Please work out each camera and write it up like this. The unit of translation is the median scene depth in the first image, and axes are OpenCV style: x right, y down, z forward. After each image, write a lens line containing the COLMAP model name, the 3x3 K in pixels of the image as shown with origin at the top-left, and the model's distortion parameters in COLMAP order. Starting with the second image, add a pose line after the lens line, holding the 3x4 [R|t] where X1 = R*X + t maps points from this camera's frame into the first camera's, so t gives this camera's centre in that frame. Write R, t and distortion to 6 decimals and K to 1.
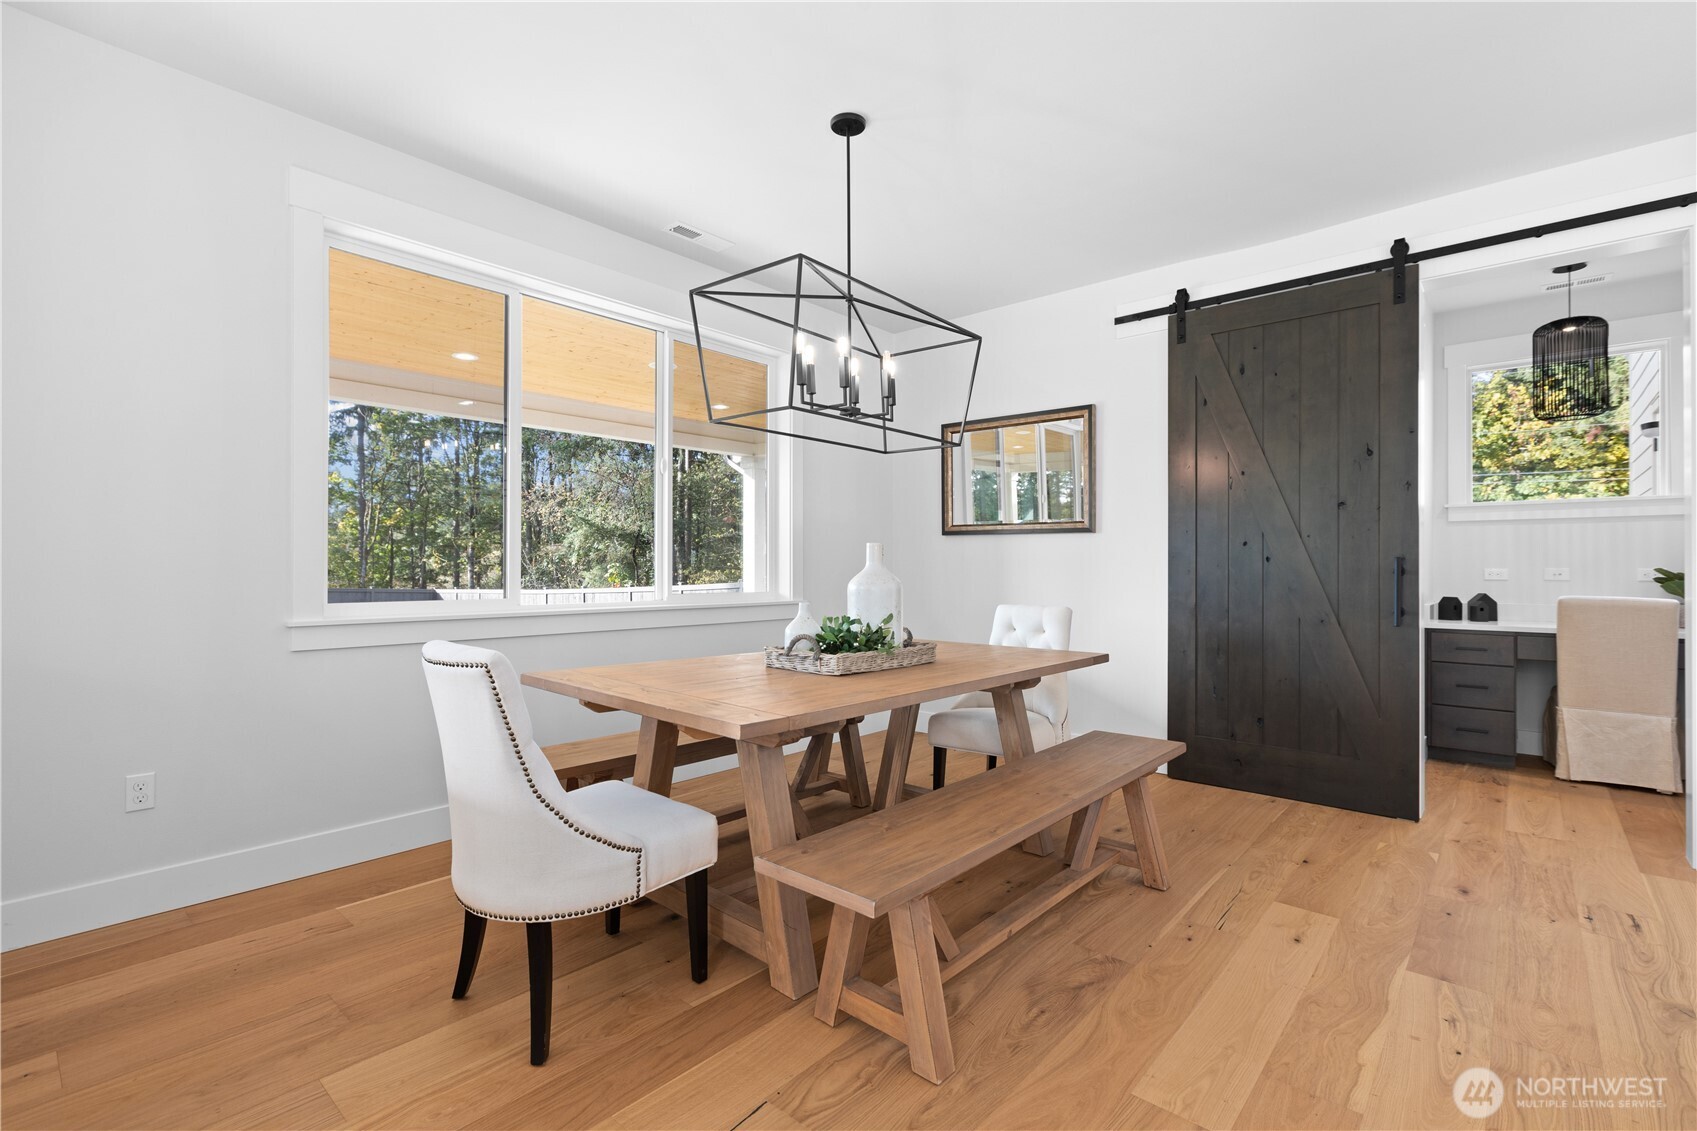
lens RADIAL K [[771.2, 0, 848.2], [0, 771.2, 563.4], [0, 0, 1]] dist [-0.003684, -0.000256]
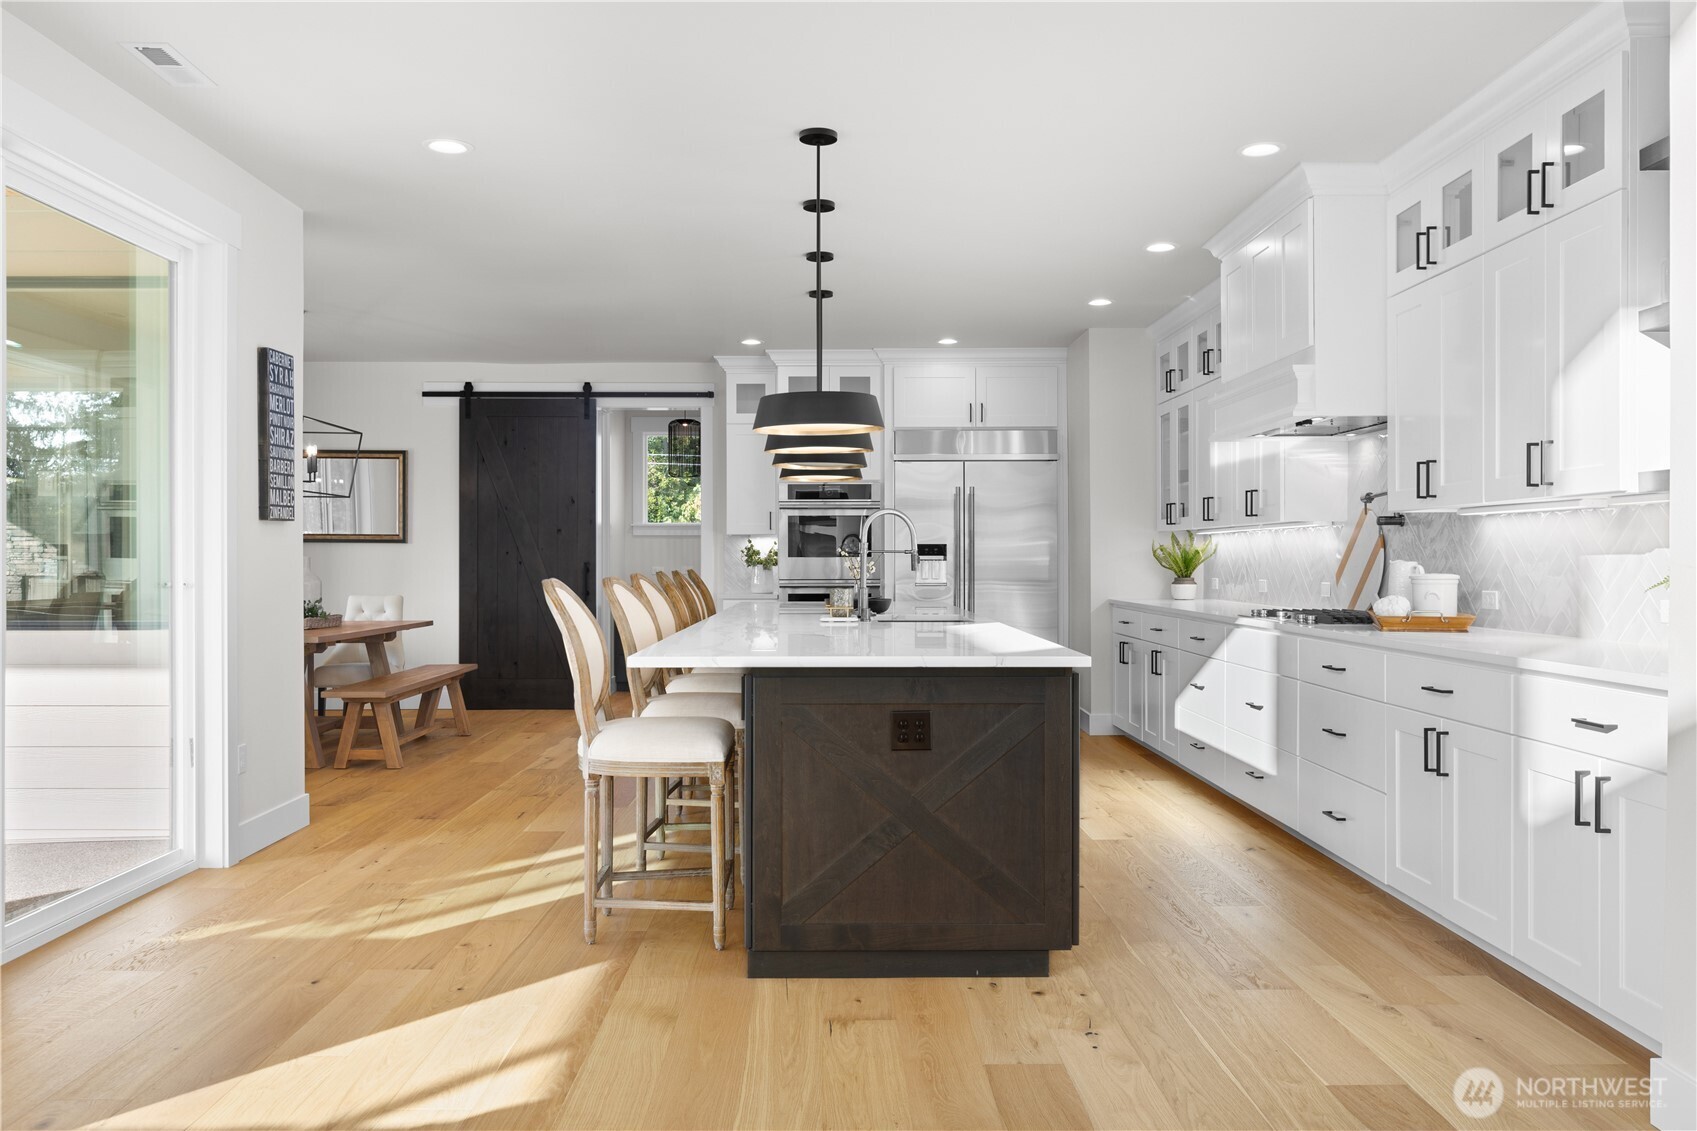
lens RADIAL K [[1290.7, 0, 842.8], [0, 1290.7, 563.4], [0, 0, 1]] dist [-0.001532, 0.001464]
pose [[0.746521, -0.005331, 0.665341, -0.719618], [-0.002323, 0.999941, 0.010618, -0.033571], [-0.665358, -0.009472, 0.746464, -1.409771]]
